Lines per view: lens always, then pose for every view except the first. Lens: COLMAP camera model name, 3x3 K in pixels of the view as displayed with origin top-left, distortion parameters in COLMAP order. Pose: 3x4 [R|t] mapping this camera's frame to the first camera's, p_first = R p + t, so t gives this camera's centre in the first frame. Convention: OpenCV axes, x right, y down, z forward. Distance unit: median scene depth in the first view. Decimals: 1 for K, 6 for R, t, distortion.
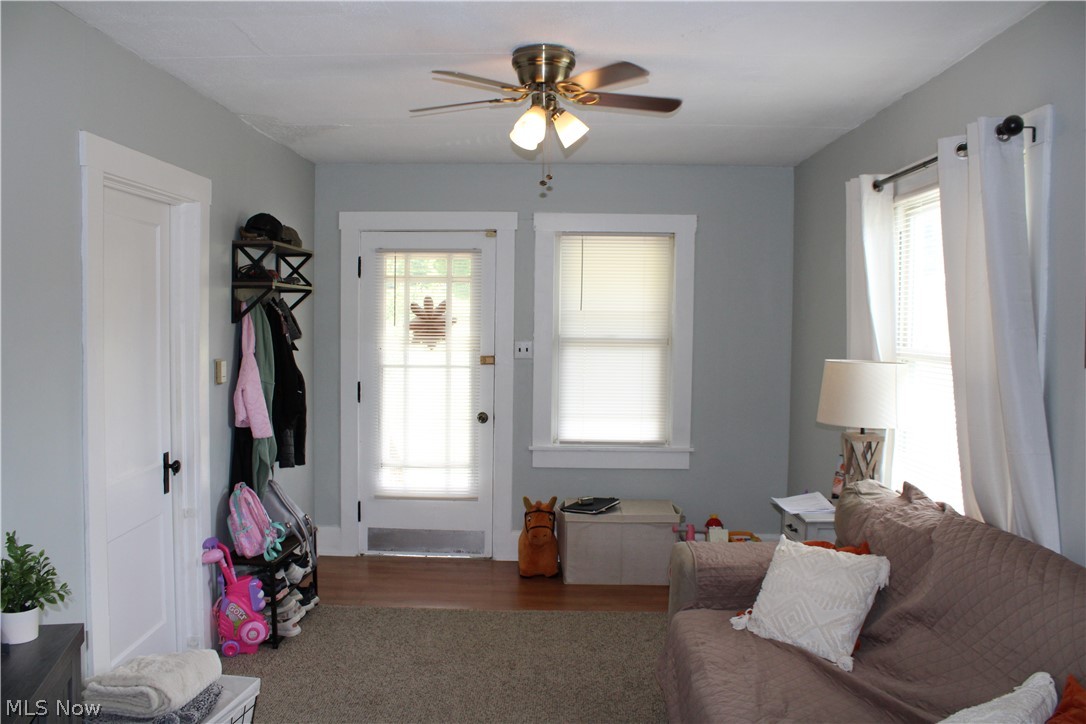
lens RADIAL K [[926.2, 0, 538.3], [0, 926.2, 360.2], [0, 0, 1]] dist [-0.113369, 0.069703]
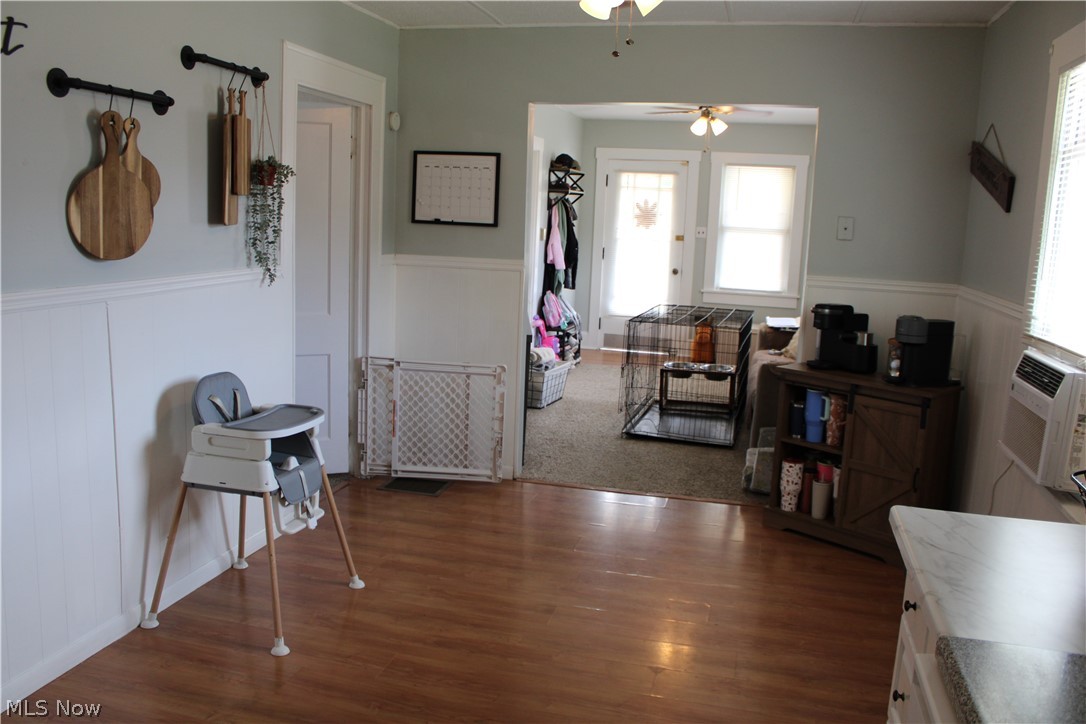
lens RADIAL K [[926.2, 0, 544.0], [0, 926.2, 355.6], [0, 0, 1]] dist [-0.113369, 0.069703]
pose [[0.976444, 0.063500, -0.206216, 0.080765], [-0.041486, 0.993134, 0.109379, 0.049207], [0.211746, -0.098248, 0.972374, -0.894667]]
